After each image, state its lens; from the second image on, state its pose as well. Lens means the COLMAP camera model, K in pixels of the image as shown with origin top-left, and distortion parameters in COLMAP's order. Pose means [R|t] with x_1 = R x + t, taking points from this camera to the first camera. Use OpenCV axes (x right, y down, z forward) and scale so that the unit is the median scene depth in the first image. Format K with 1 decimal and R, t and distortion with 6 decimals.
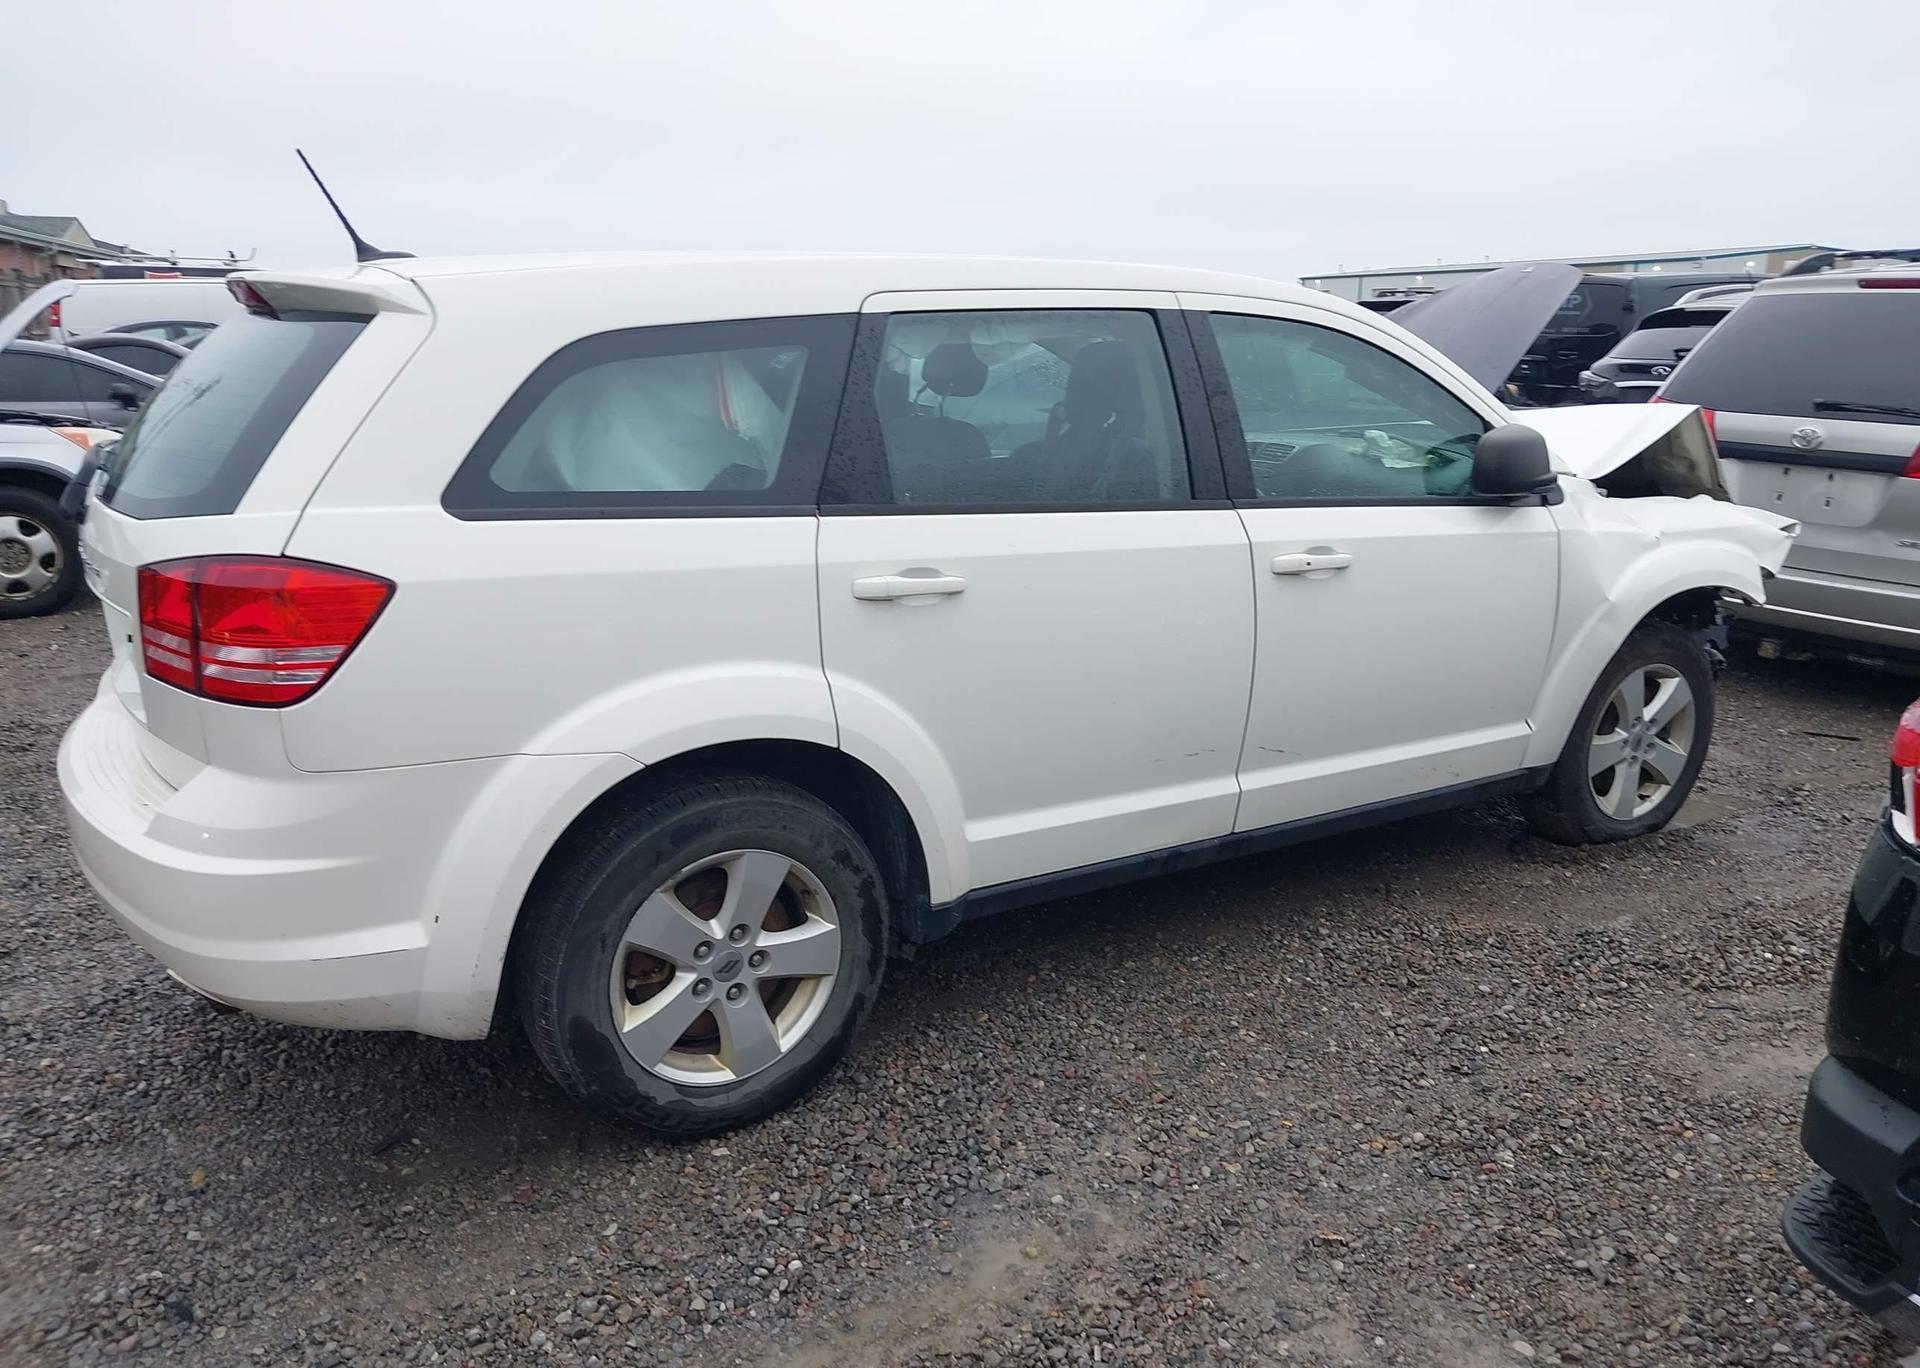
lens RADIAL K [[1498.7, 0, 960.0], [0, 1498.7, 684.0], [0, 0, 1]] dist [0.003463, 0.007475]
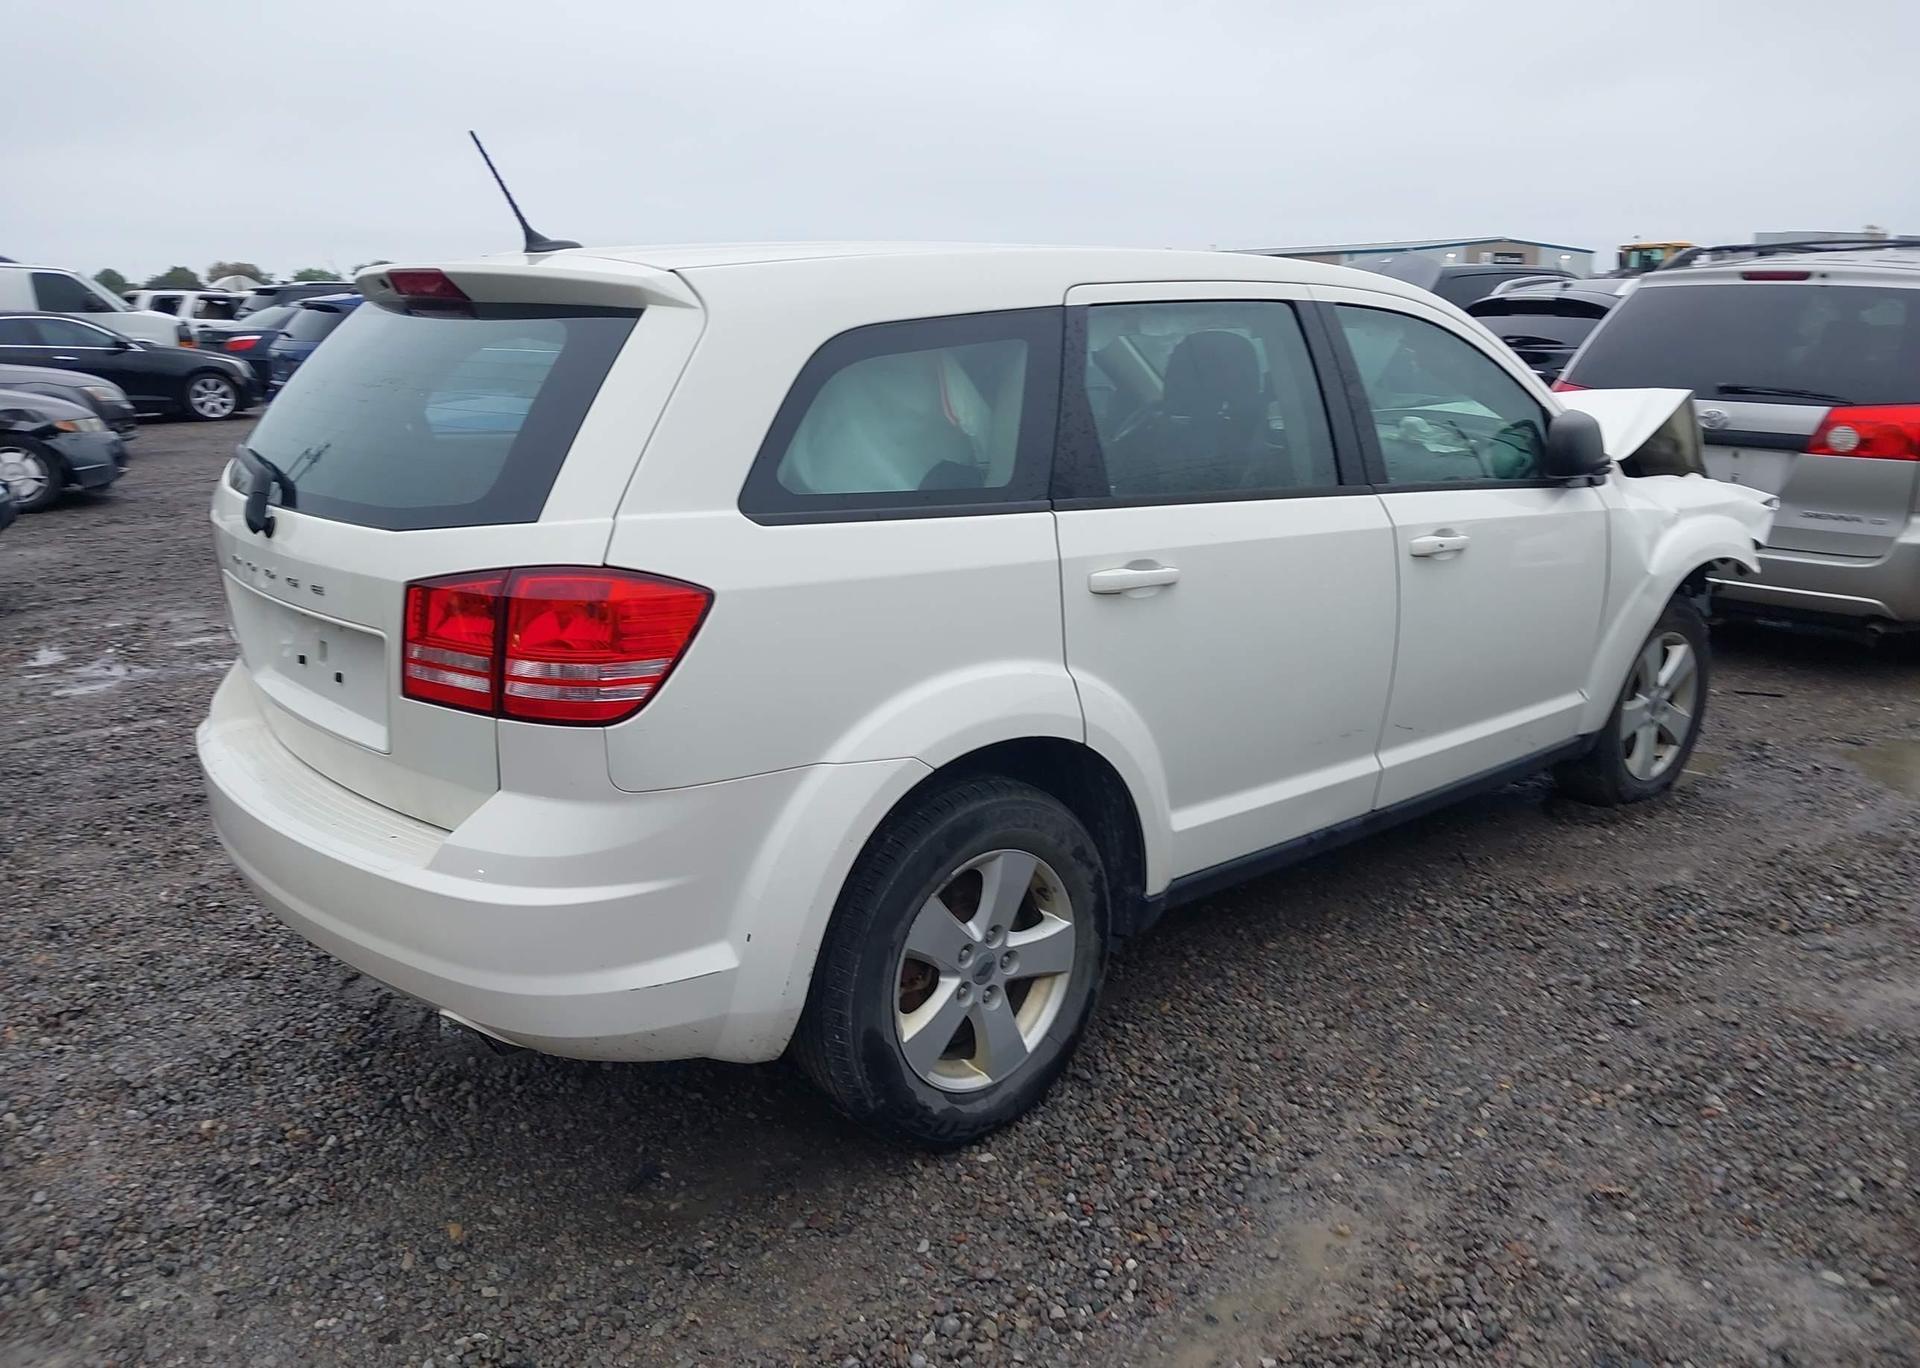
lens RADIAL K [[1490.6, 0, 960.0], [0, 1490.6, 684.0], [0, 0, 1]] dist [0.017468, -0.010213]
pose [[0.989348, -0.039838, 0.140011, -0.291524], [0.039104, 0.999203, 0.007989, -0.007592], [-0.140218, -0.002429, 0.990118, 0.030601]]
